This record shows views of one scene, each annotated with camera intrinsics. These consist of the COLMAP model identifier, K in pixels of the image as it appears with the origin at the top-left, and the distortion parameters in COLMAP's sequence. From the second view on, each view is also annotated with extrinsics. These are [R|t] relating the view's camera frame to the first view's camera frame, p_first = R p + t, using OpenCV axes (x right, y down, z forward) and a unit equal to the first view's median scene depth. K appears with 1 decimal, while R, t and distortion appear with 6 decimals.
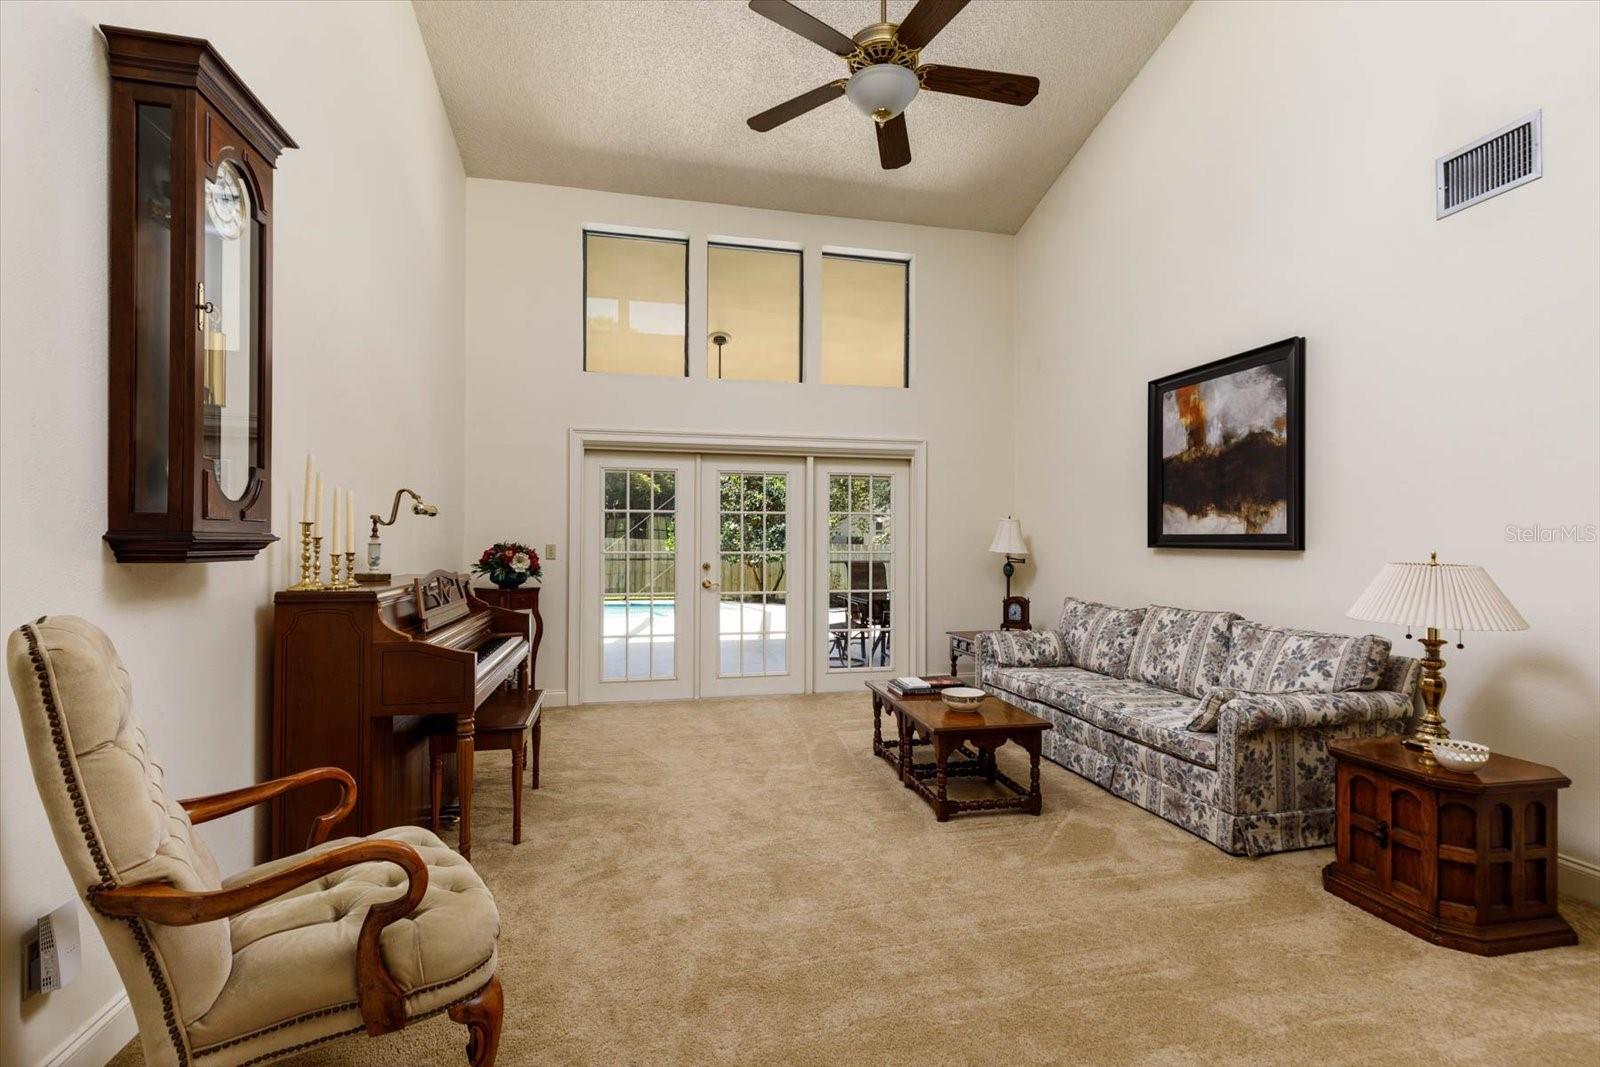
lens RADIAL K [[729.4, 0, 803.0], [0, 729.4, 534.1], [0, 0, 1]] dist [-0.002492, -0.000366]
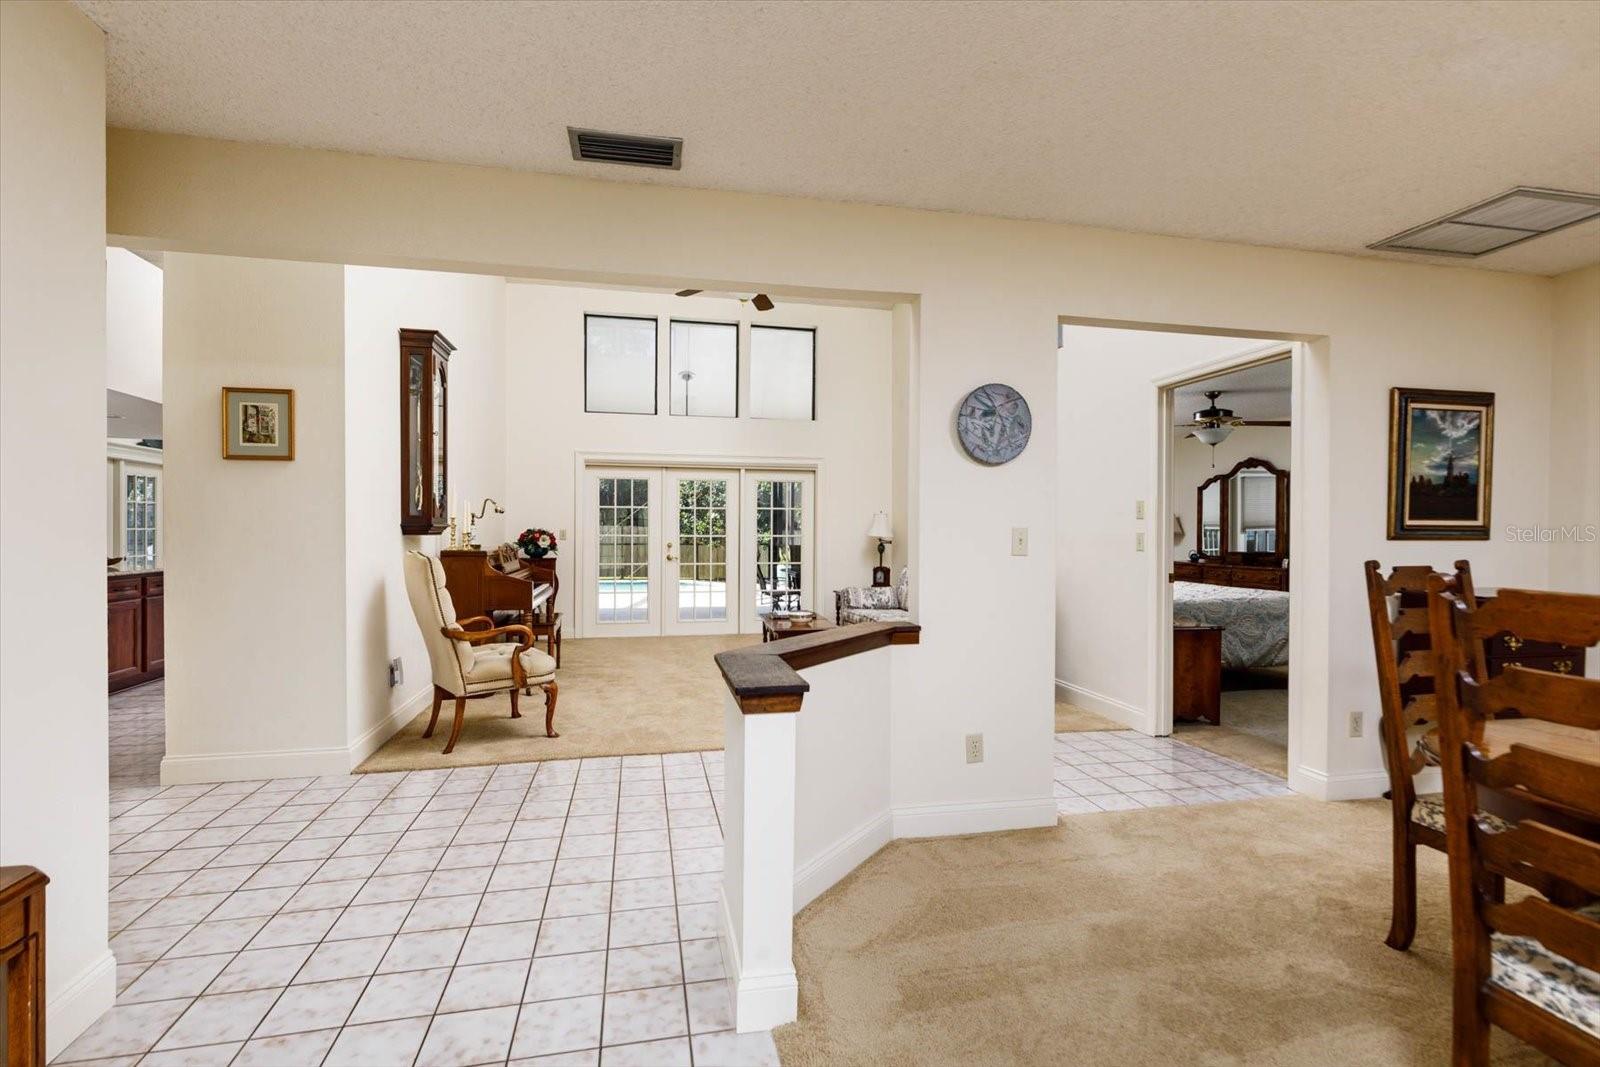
lens RADIAL K [[729.4, 0, 797.6], [0, 729.4, 531.8], [0, 0, 1]] dist [-0.002492, -0.000366]
pose [[0.999965, 0.002398, -0.008059, 0.153486], [-0.002284, 0.999898, 0.014083, -0.003684], [0.008092, -0.014064, 0.999868, -0.513501]]
